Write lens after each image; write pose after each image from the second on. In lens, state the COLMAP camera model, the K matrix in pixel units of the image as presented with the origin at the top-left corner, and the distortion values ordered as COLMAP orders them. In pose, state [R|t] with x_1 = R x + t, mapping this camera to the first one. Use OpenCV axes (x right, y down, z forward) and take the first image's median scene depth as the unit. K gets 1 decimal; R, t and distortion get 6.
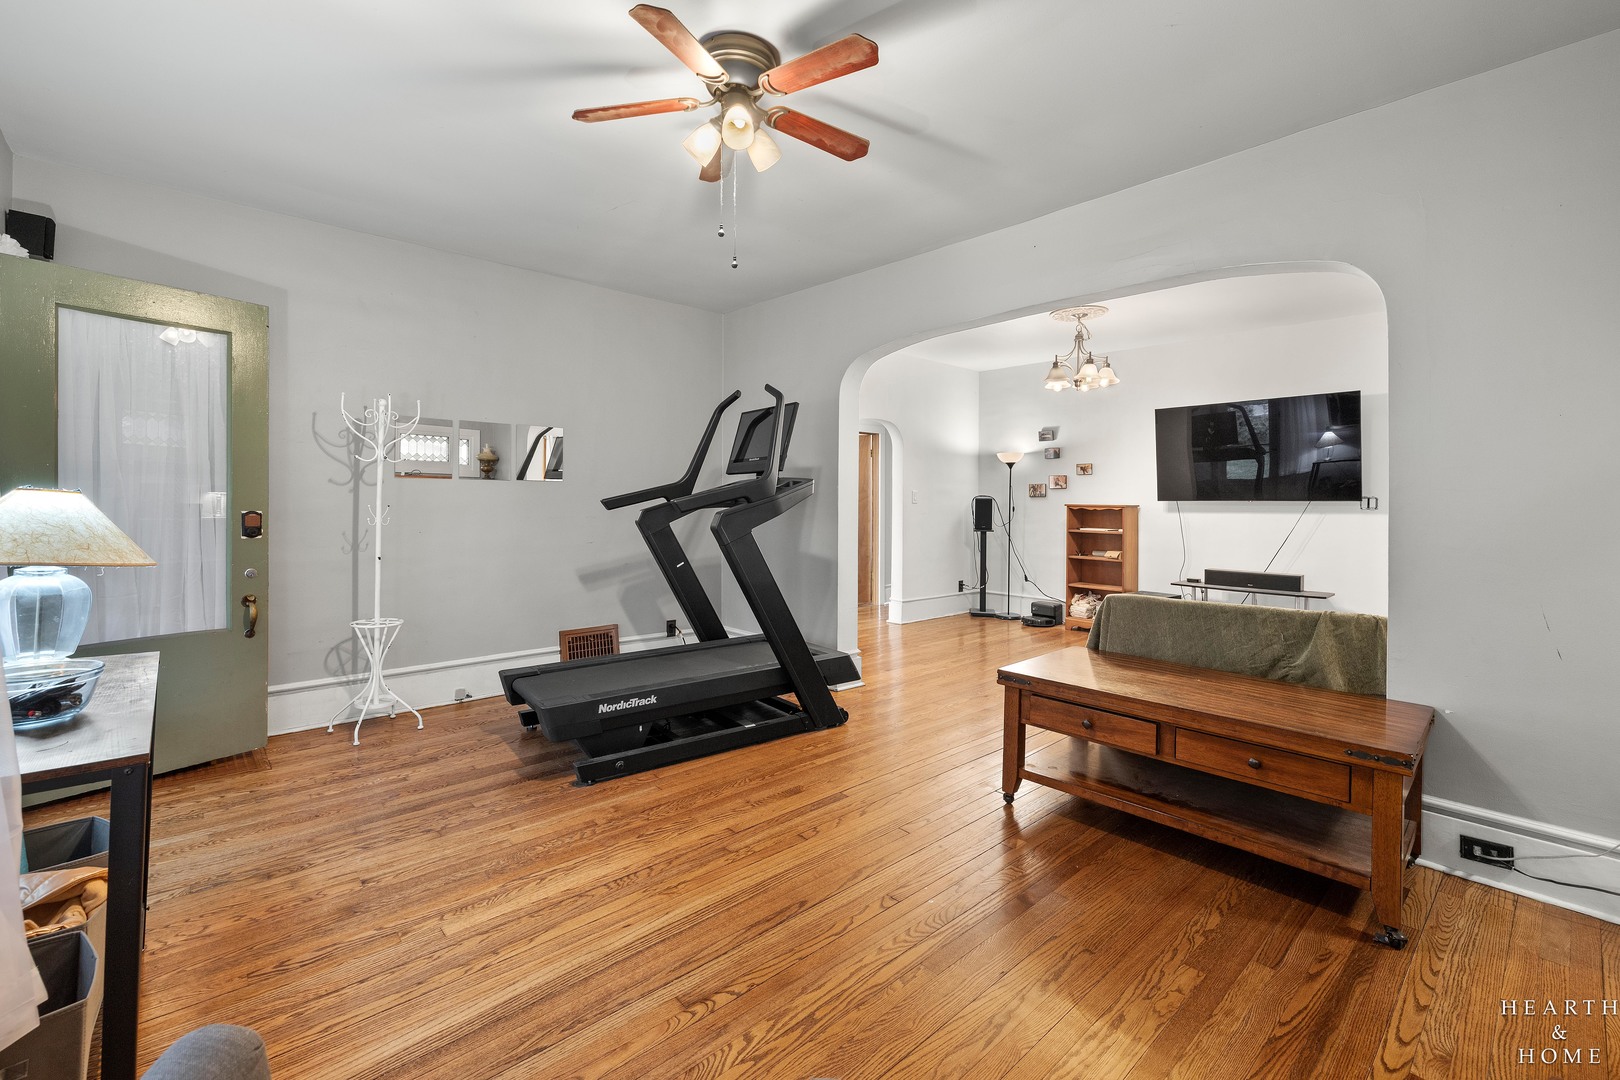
lens RADIAL K [[709.9, 0, 809.1], [0, 709.9, 502.2], [0, 0, 1]] dist [0.000793, -0.000232]
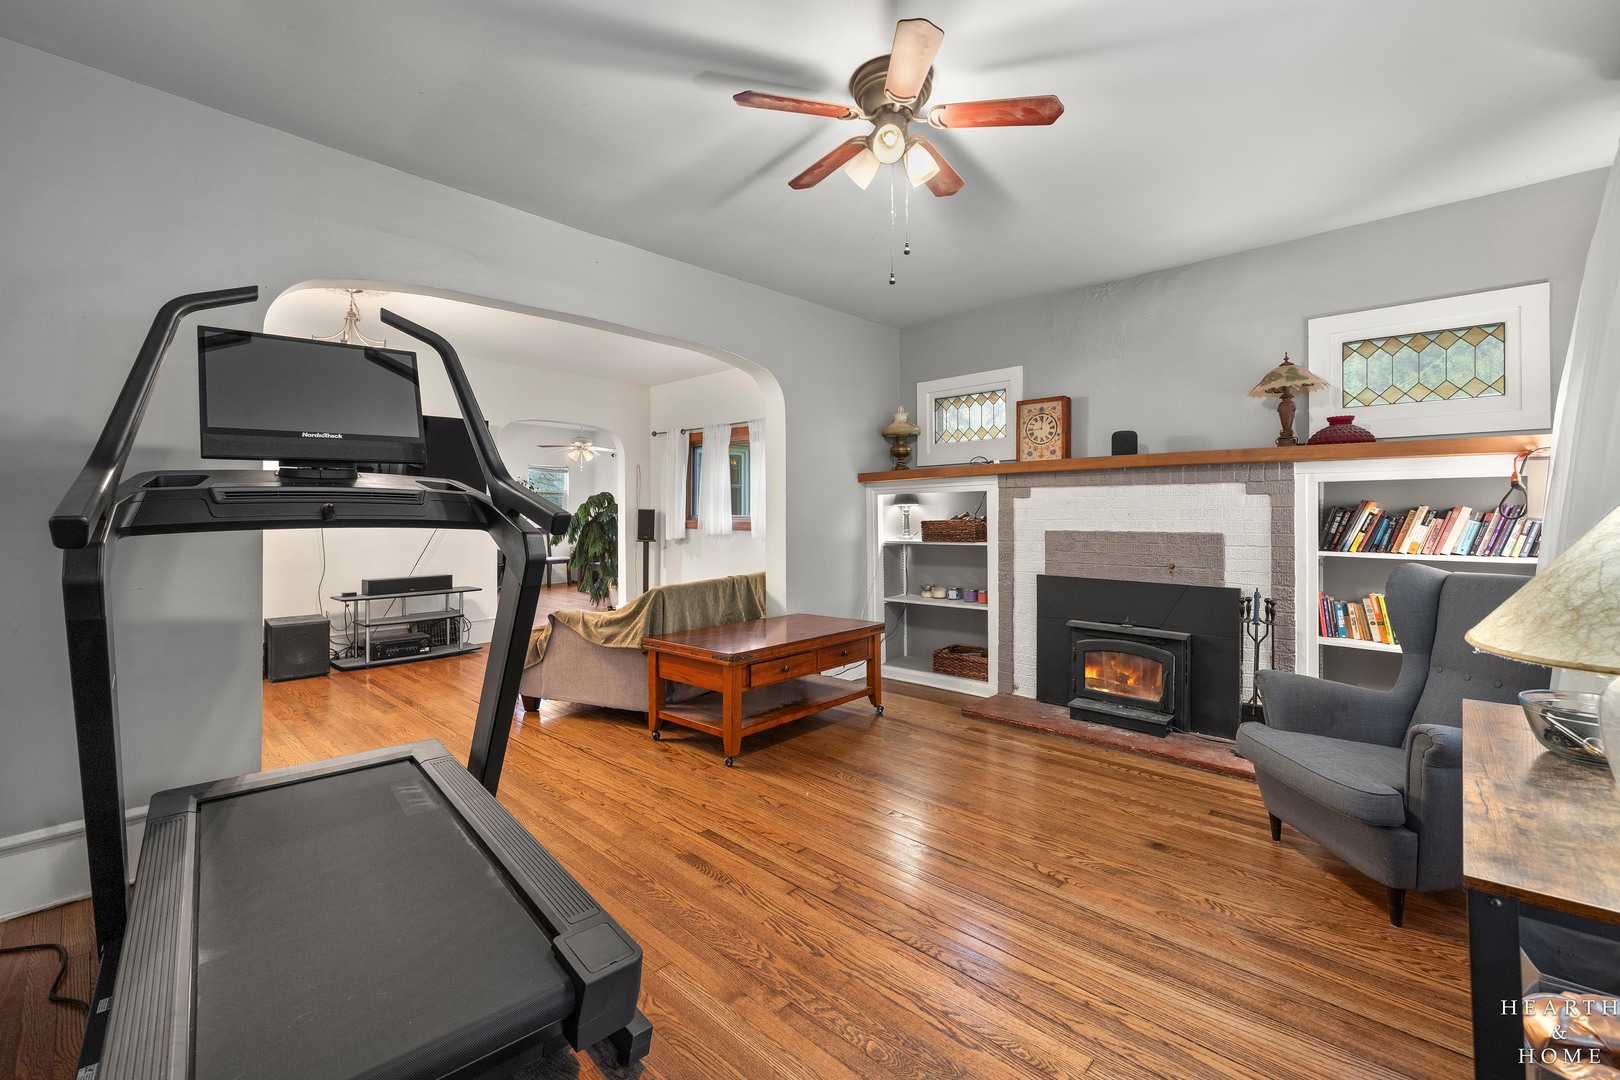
lens RADIAL K [[688.3, 0, 808.0], [0, 688.3, 519.5], [0, 0, 1]] dist [0.002655, 0.000334]
pose [[-0.086129, -0.019119, 0.996101, -1.259315], [0.003520, 0.999804, 0.019494, -0.015542], [-0.996278, 0.005185, -0.086045, 1.397494]]
